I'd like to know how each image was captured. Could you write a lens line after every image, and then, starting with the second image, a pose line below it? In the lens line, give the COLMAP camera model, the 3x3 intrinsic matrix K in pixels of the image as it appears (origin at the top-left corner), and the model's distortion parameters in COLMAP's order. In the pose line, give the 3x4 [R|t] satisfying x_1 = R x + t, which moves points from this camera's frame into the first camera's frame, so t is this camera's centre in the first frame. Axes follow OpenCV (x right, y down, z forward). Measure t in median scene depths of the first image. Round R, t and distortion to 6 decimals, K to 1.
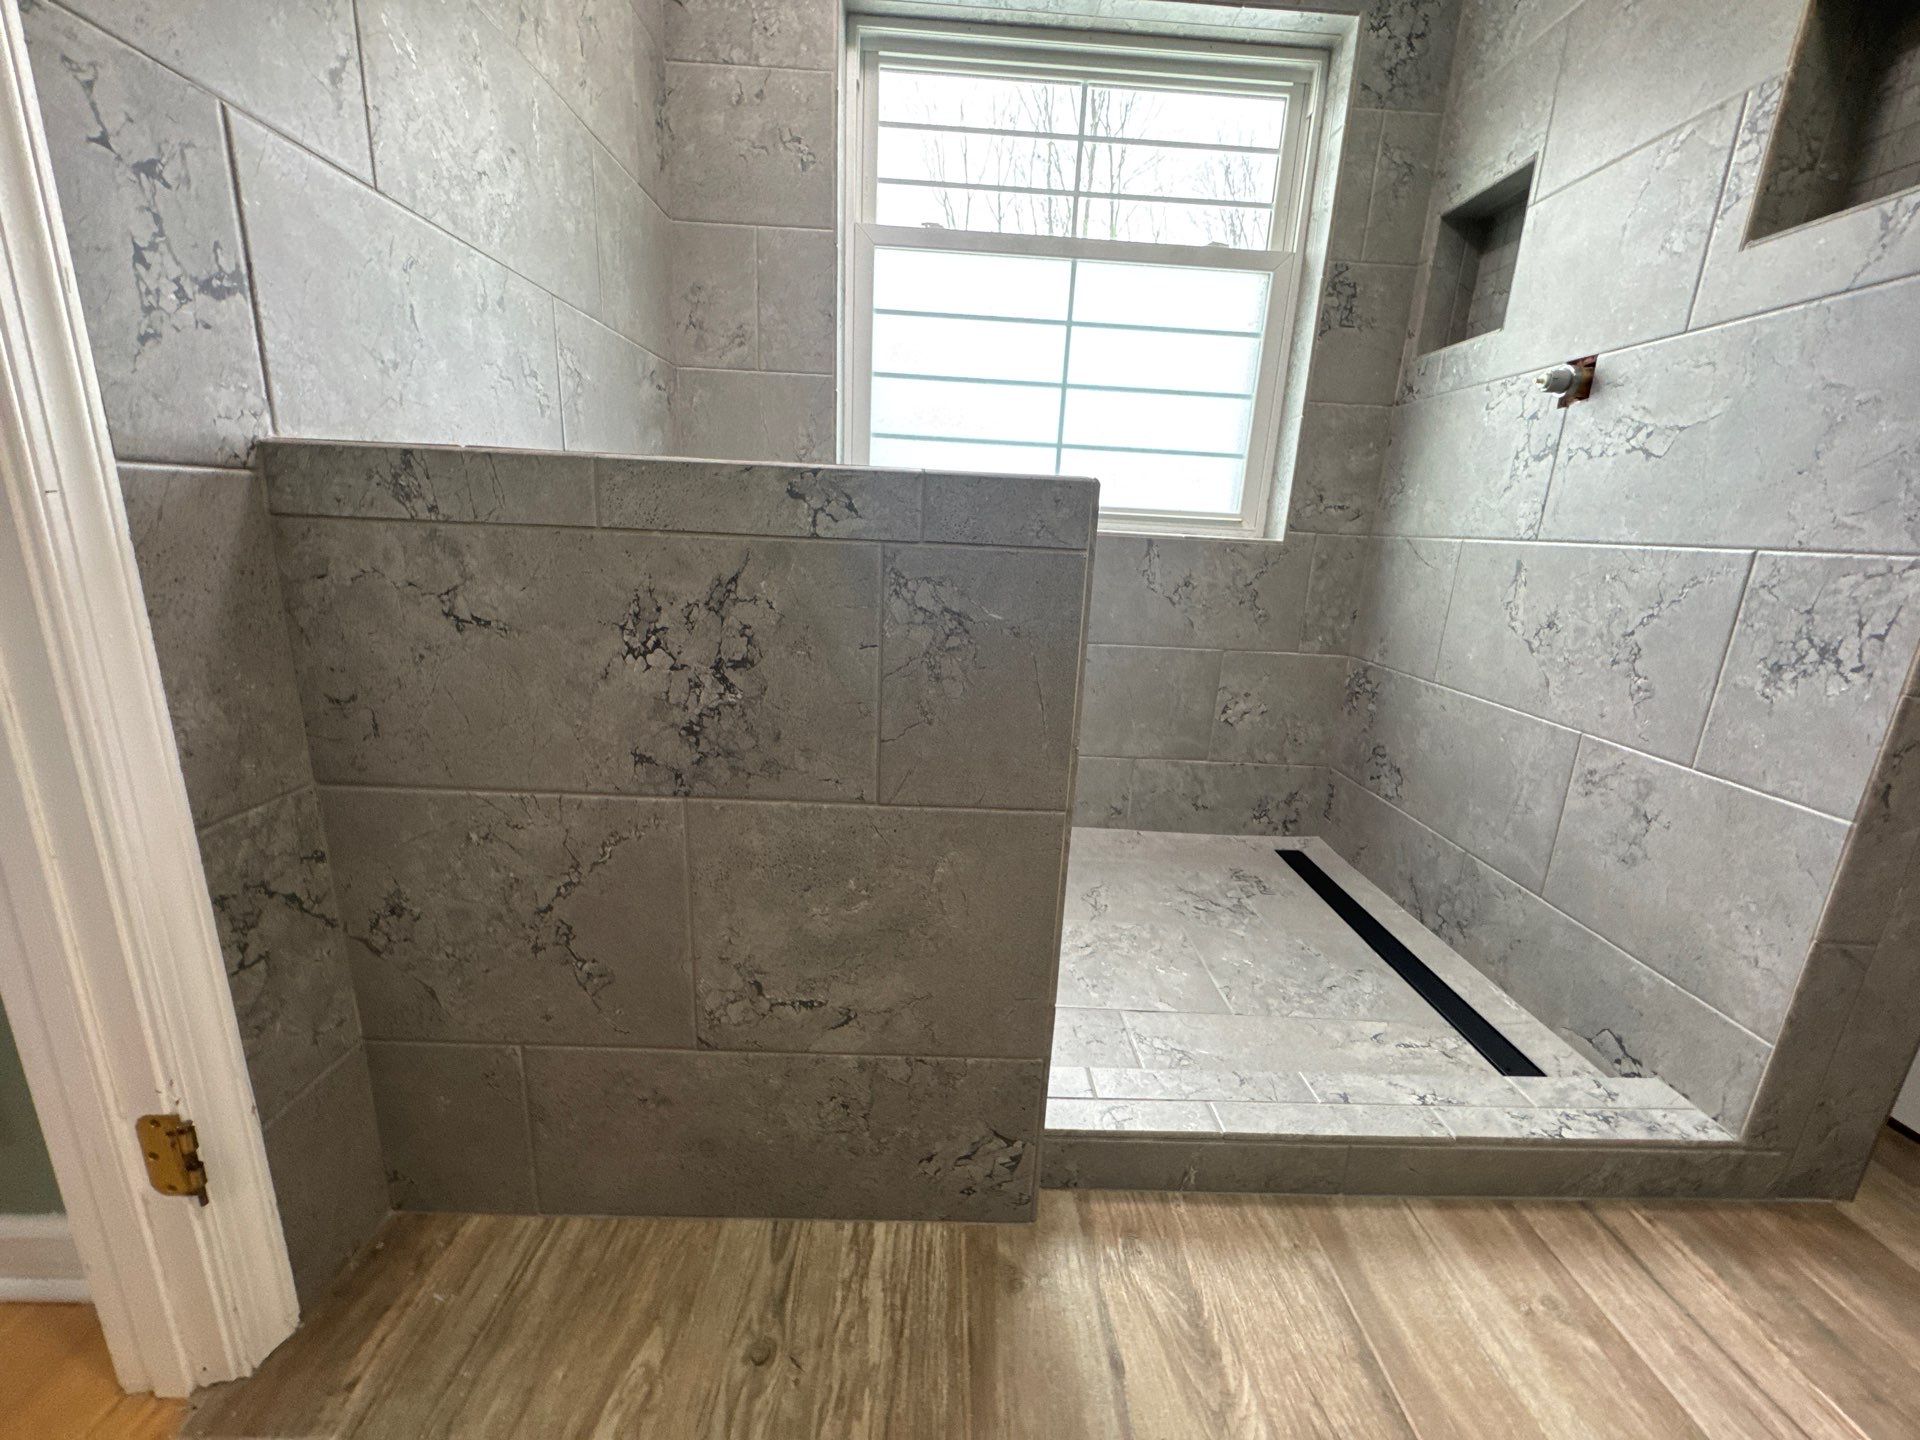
lens RADIAL K [[761.8, 0, 963.7], [0, 761.8, 720.7], [0, 0, 1]] dist [-0.002076, -0.000075]
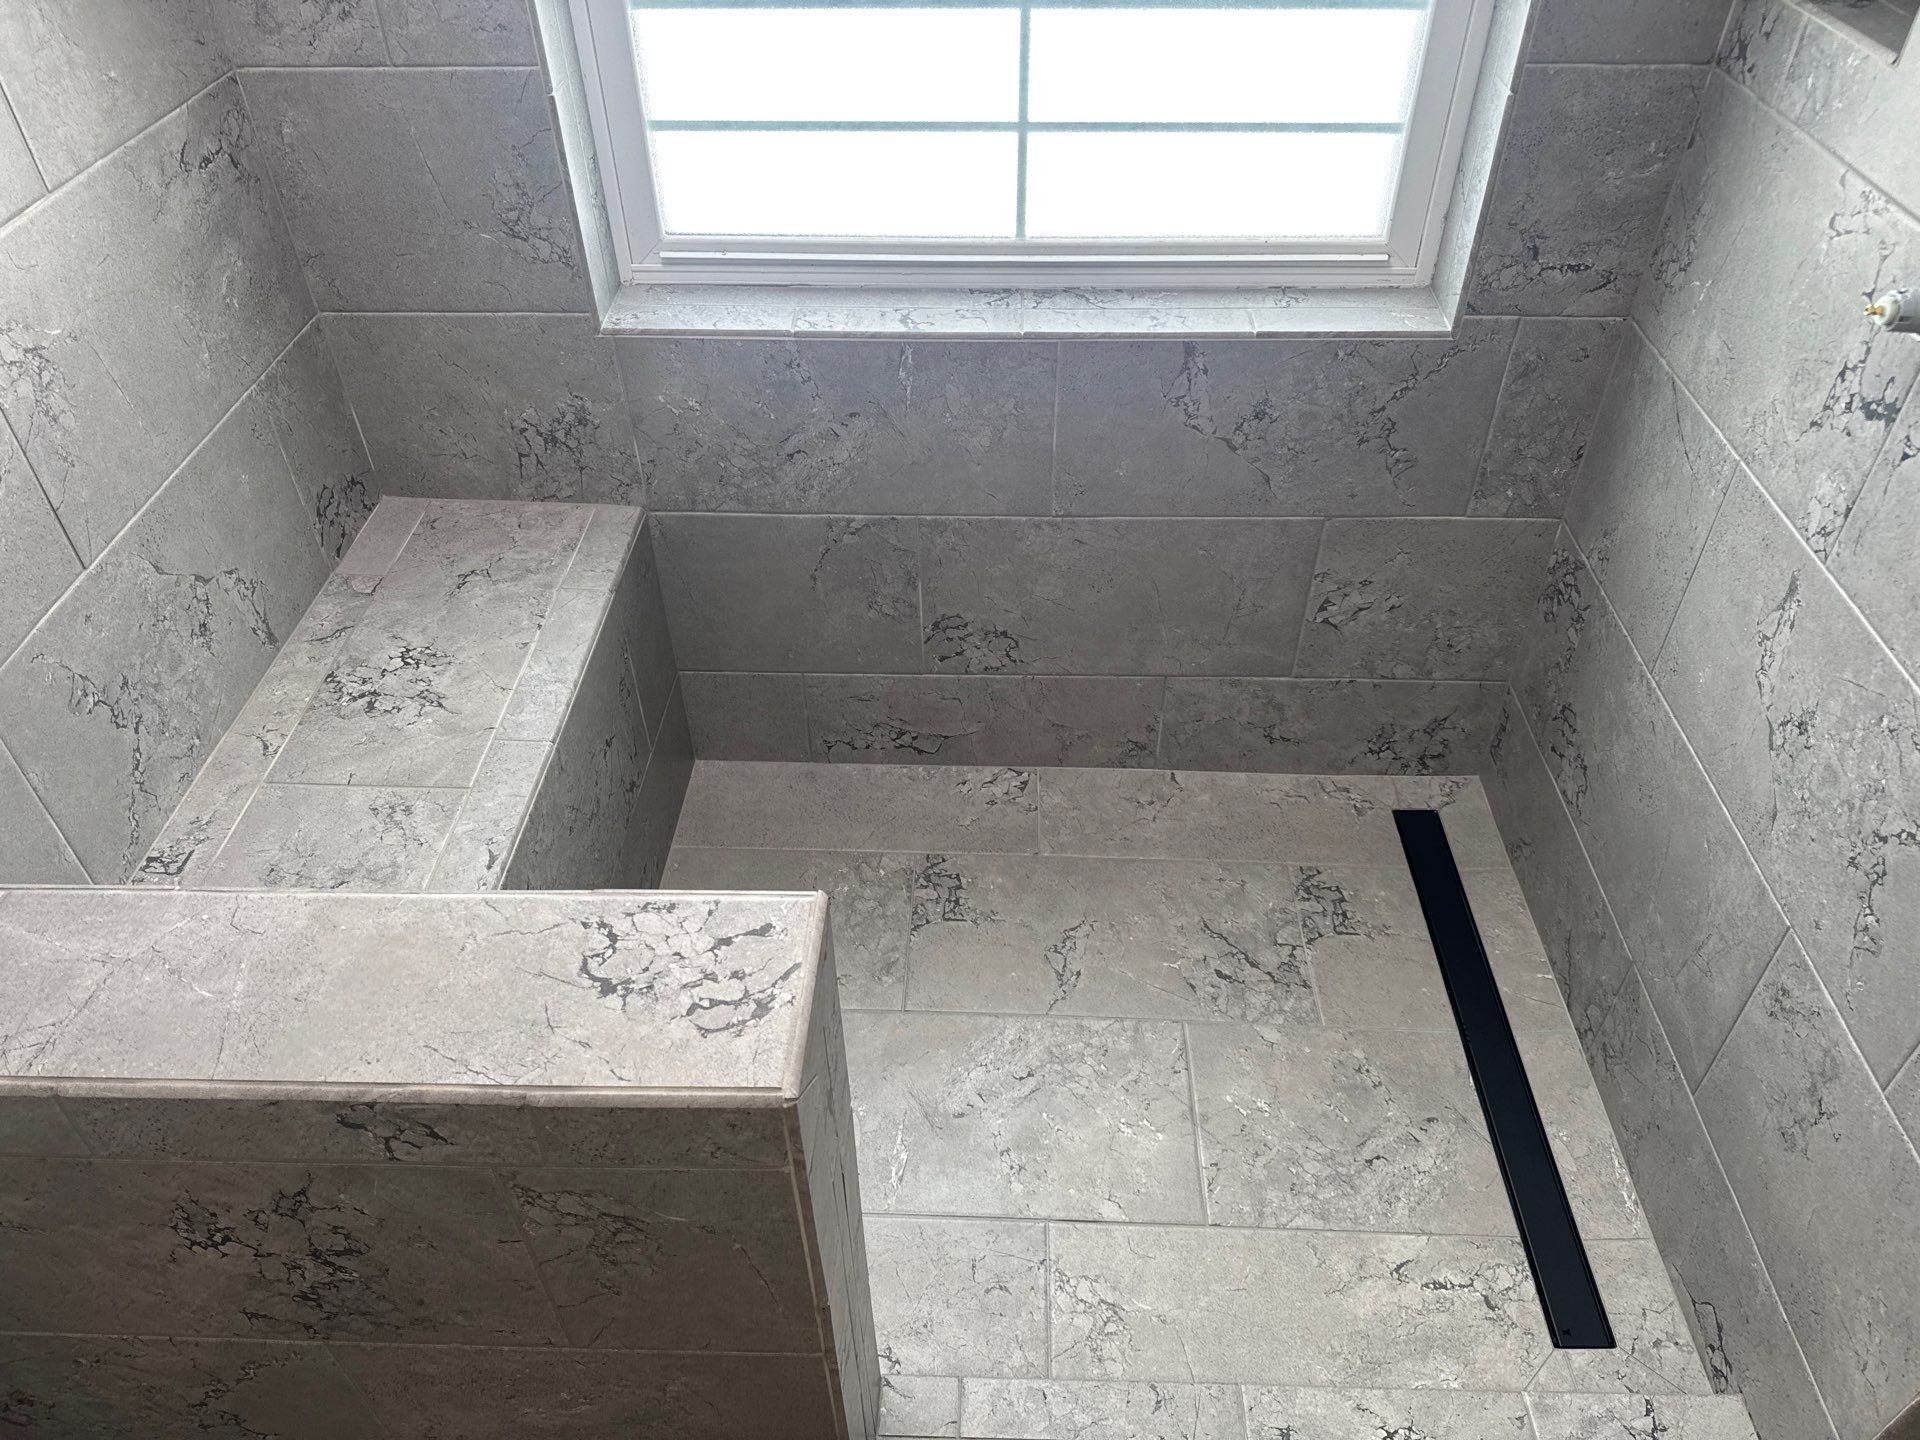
lens RADIAL K [[1344.9, 0, 964.4], [0, 1344.9, 706.0], [0, 0, 1]] dist [0.070620, -0.089762]
pose [[0.996887, -0.010028, -0.078201, 0.294475], [0.043561, 0.896784, 0.440319, -0.791587], [0.065714, -0.442355, 0.894429, 0.074577]]
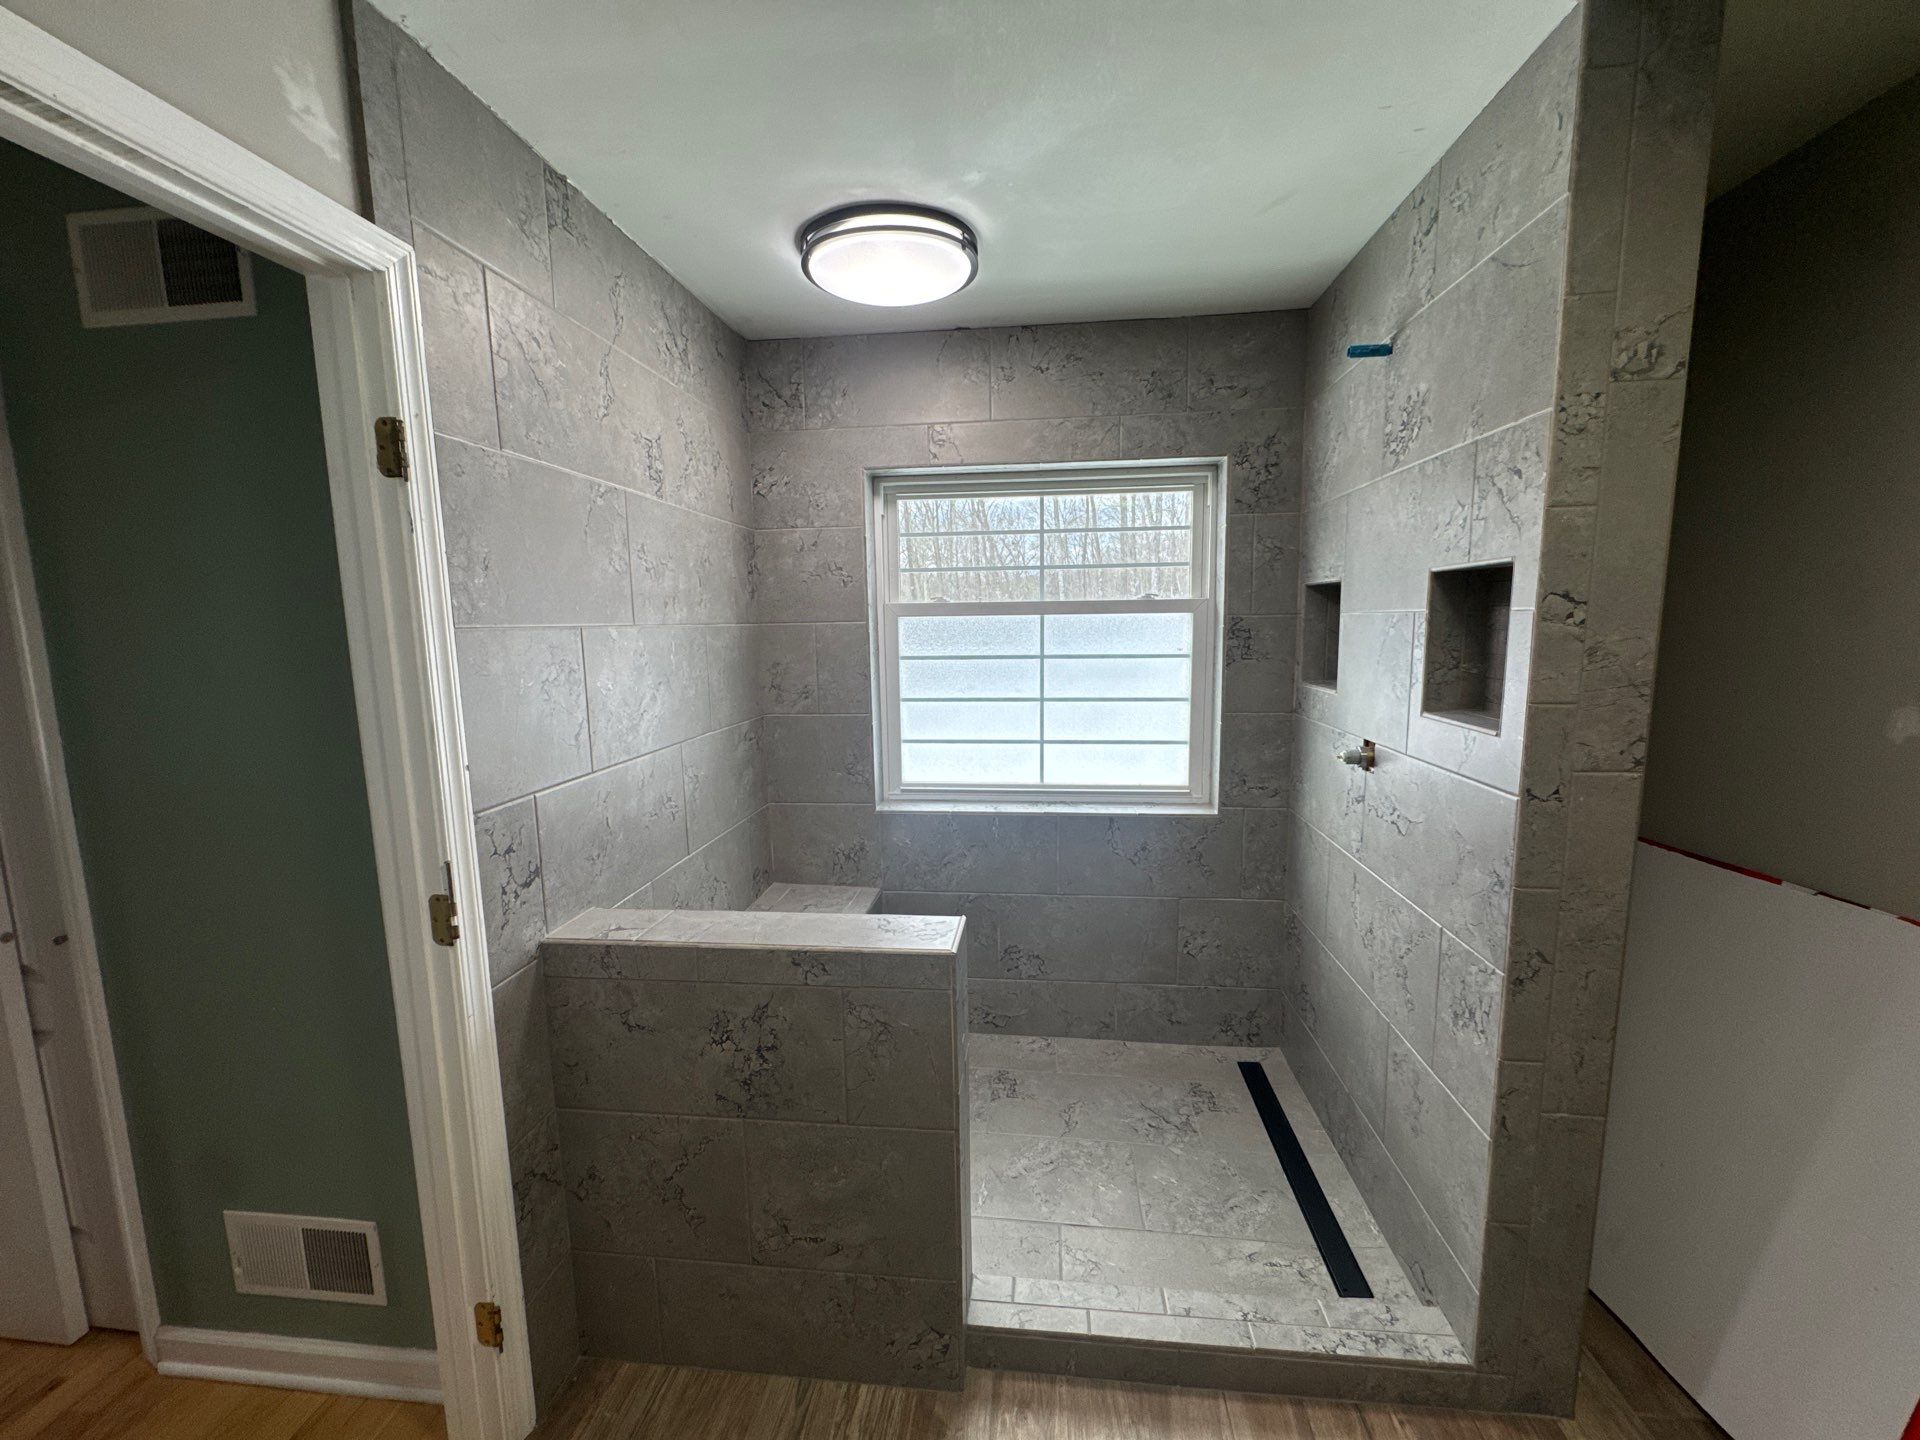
lens RADIAL K [[761.8, 0, 963.6], [0, 761.8, 722.5], [0, 0, 1]] dist [-0.002076, -0.000075]
pose [[0.989521, -0.046590, -0.136665, 0.332257], [0.029442, 0.991731, -0.124909, -0.444425], [0.141355, 0.119576, 0.982711, -0.609512]]
